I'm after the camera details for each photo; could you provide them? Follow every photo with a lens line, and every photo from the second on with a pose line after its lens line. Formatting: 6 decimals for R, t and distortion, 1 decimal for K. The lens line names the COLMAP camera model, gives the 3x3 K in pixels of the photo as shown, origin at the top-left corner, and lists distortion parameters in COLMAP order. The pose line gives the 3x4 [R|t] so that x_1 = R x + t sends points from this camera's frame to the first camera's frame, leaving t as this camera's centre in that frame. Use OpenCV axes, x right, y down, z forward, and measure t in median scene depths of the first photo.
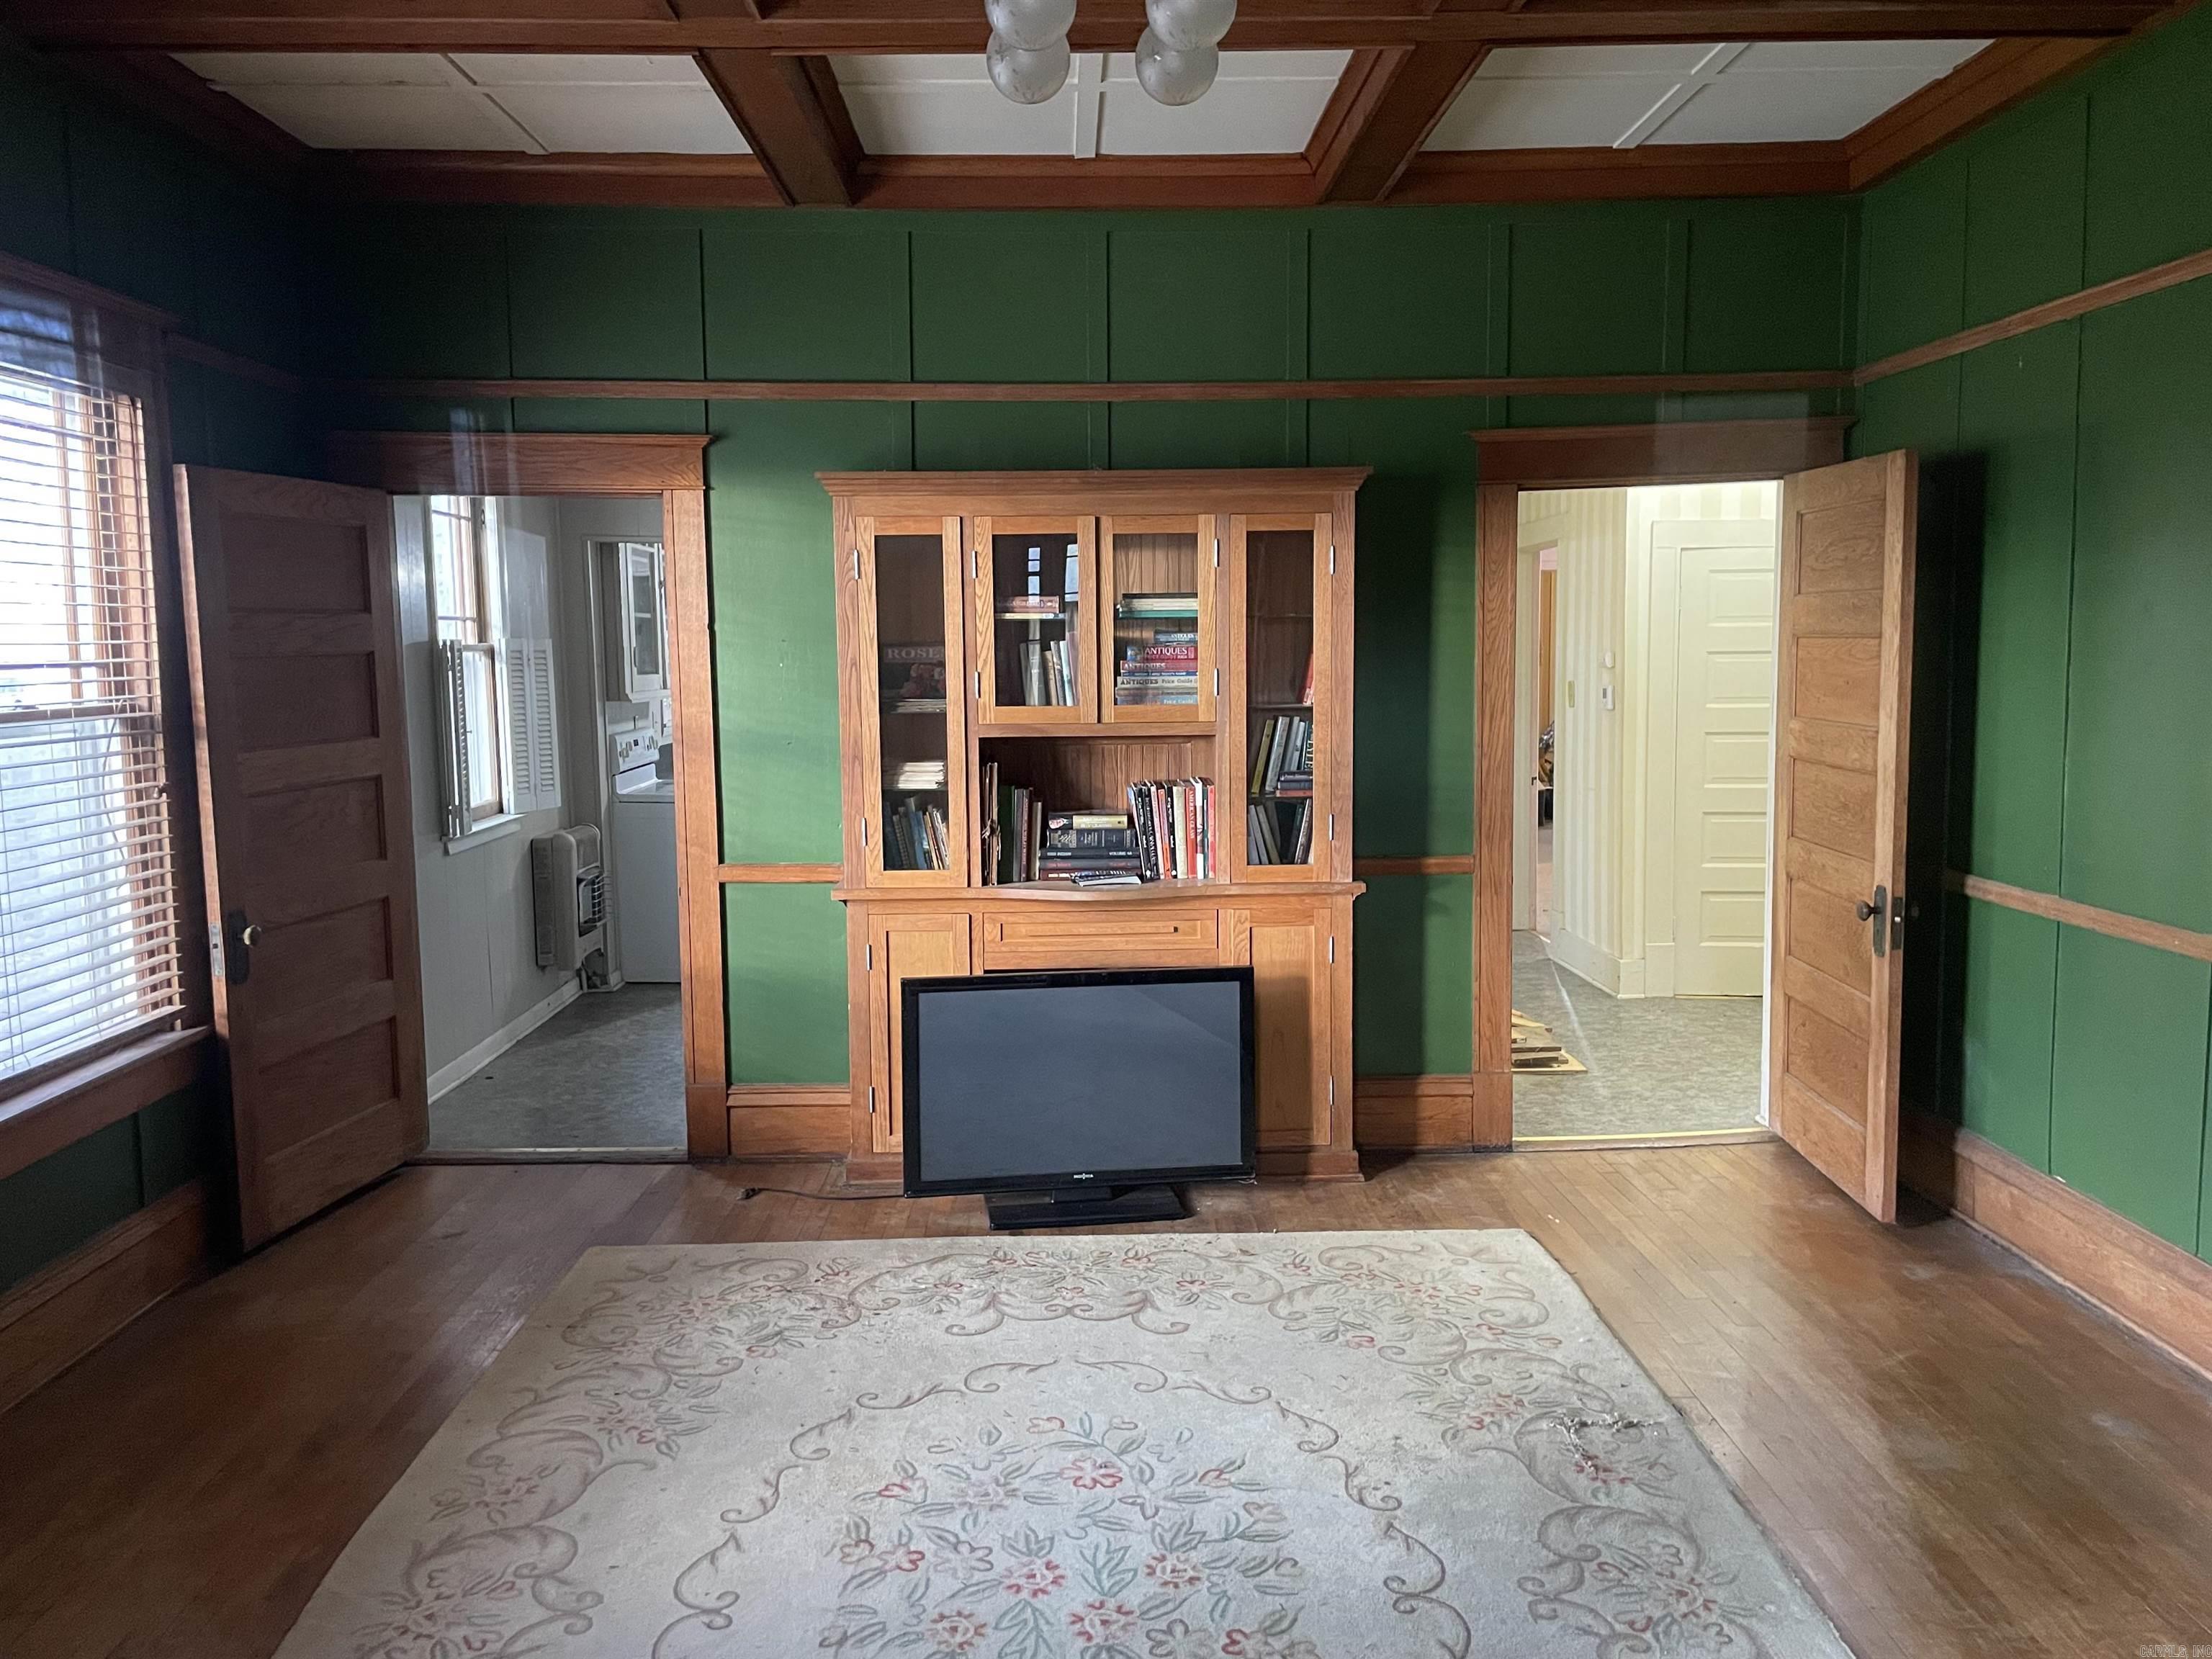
lens RADIAL K [[1674.1, 0, 1098.2], [0, 1674.1, 809.3], [0, 0, 1]] dist [0.096775, -0.112016]
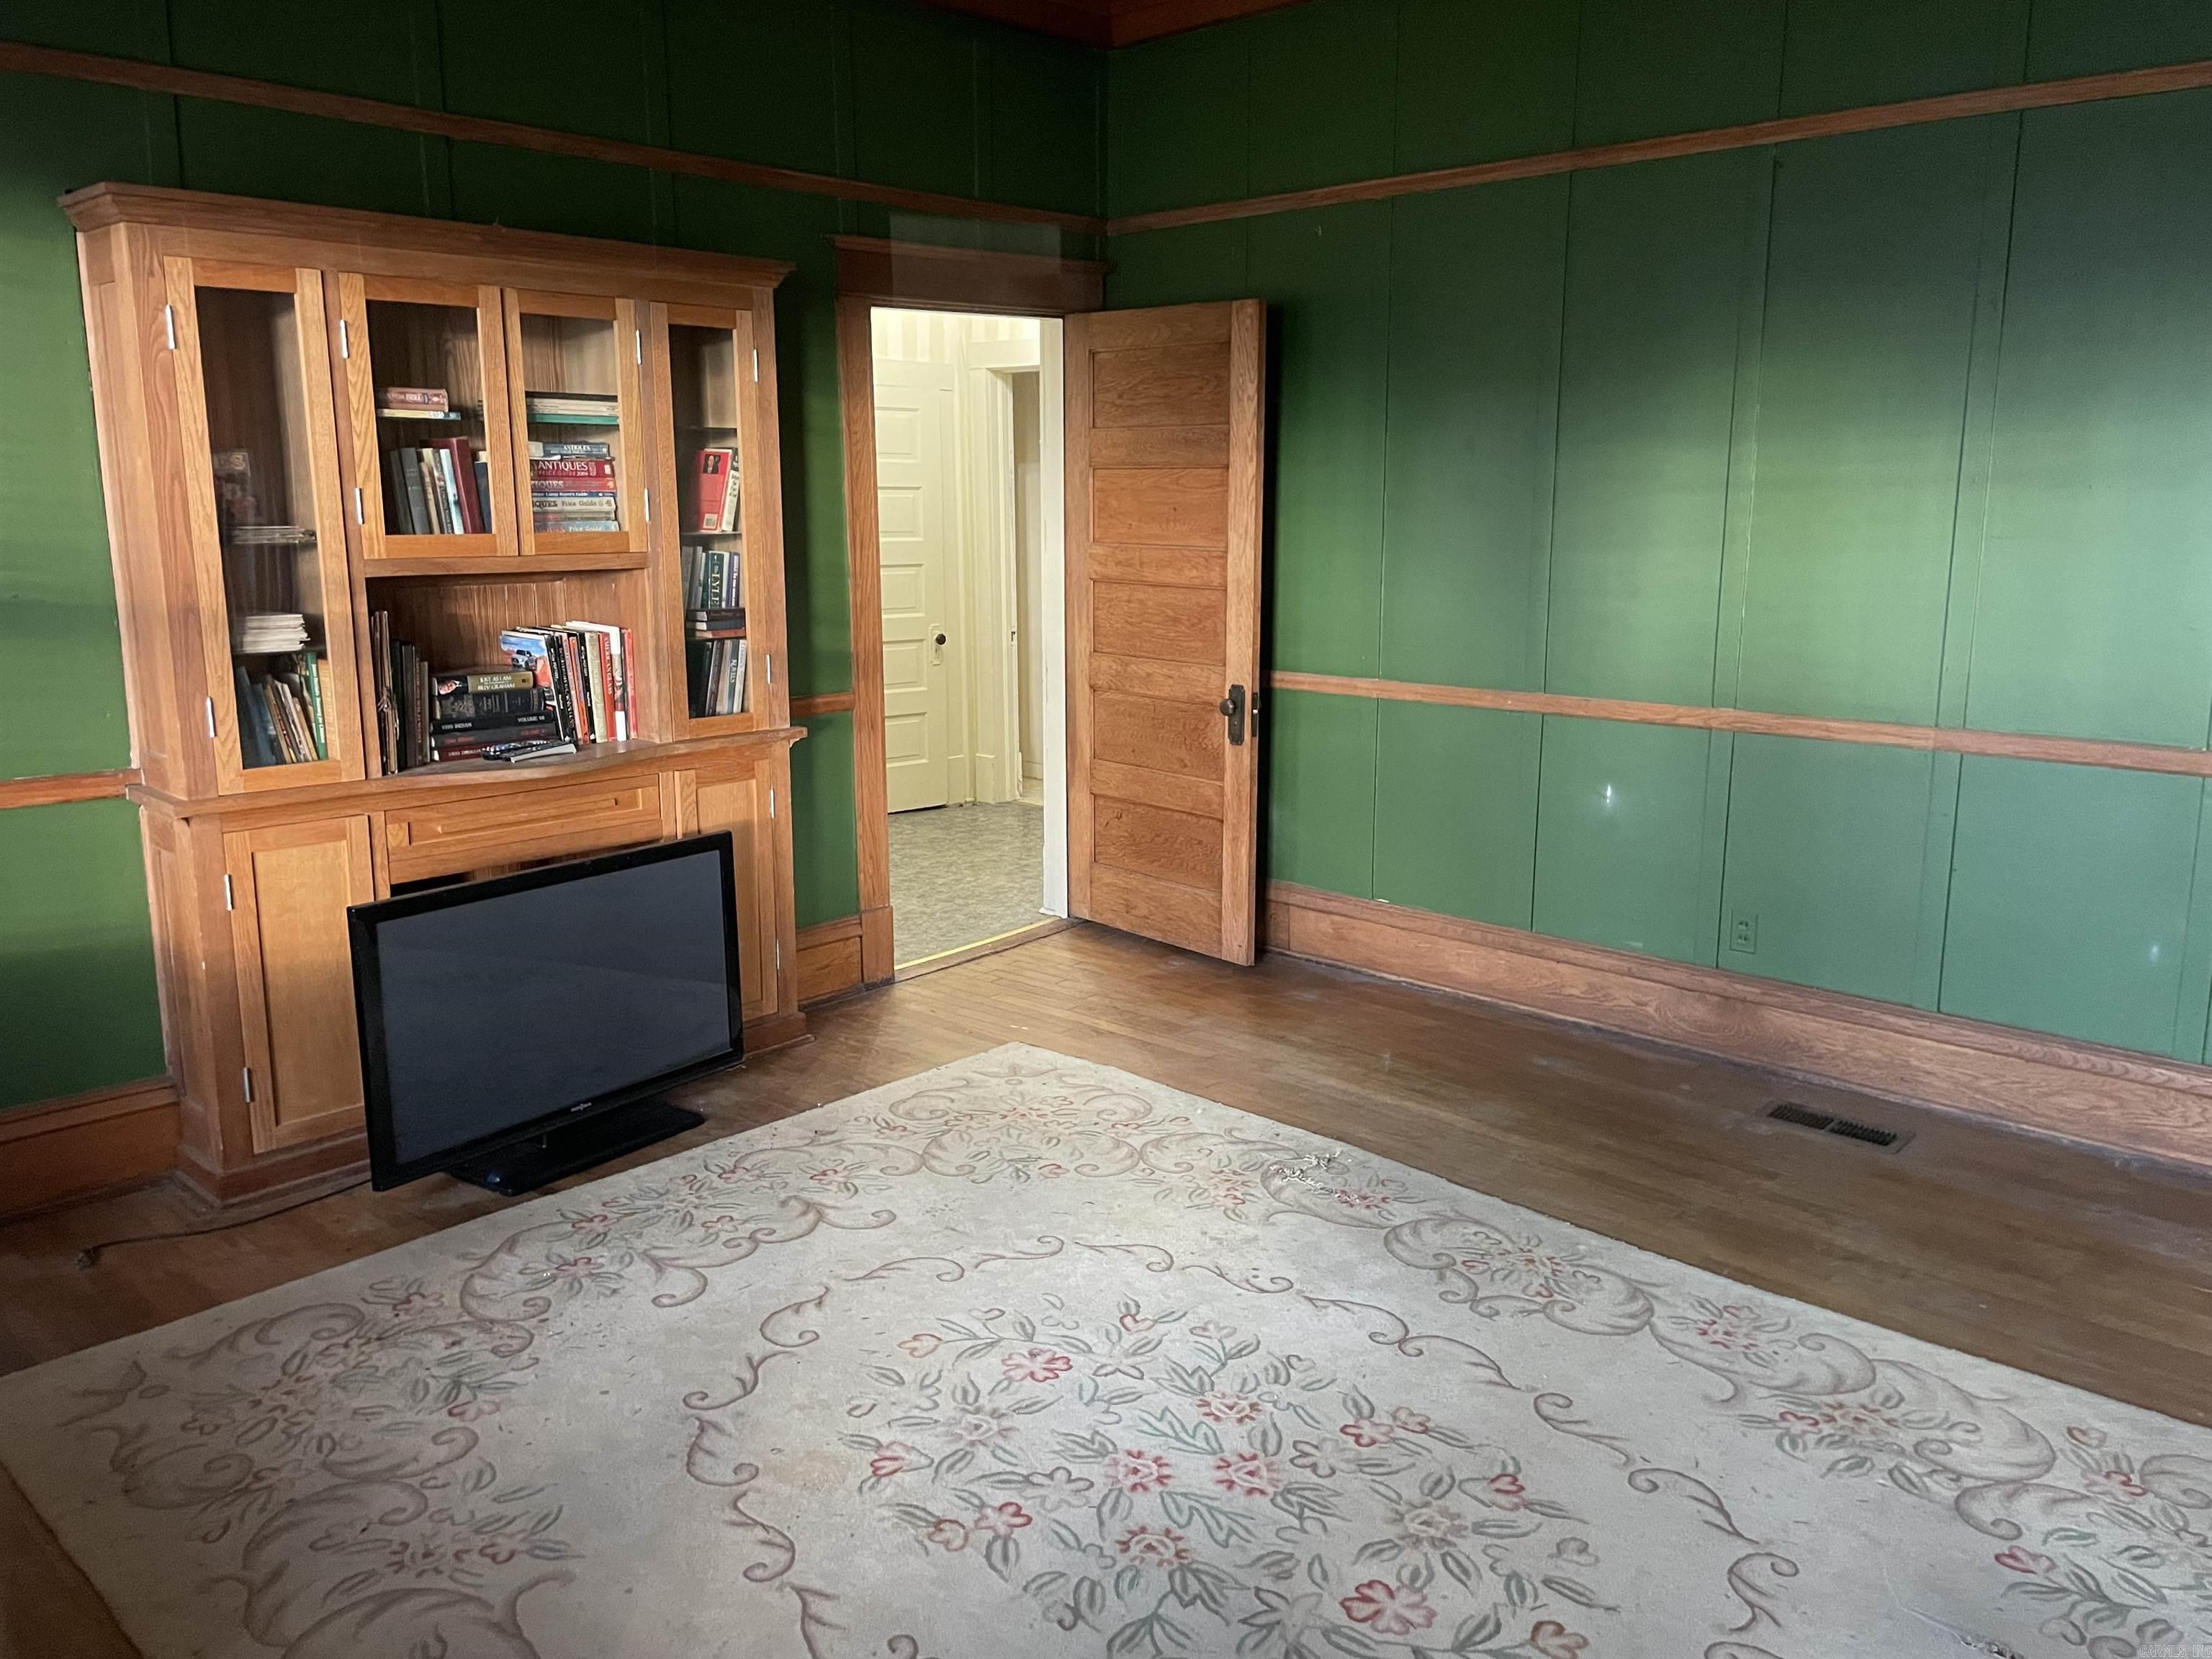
lens RADIAL K [[1674.1, 0, 1110.8], [0, 1674.1, 825.5], [0, 0, 1]] dist [0.096775, -0.112016]
pose [[0.698469, -0.131506, 0.703454, -0.422889], [0.063754, 0.990497, 0.121864, -0.005009], [-0.712795, -0.040270, 0.700215, 0.248546]]
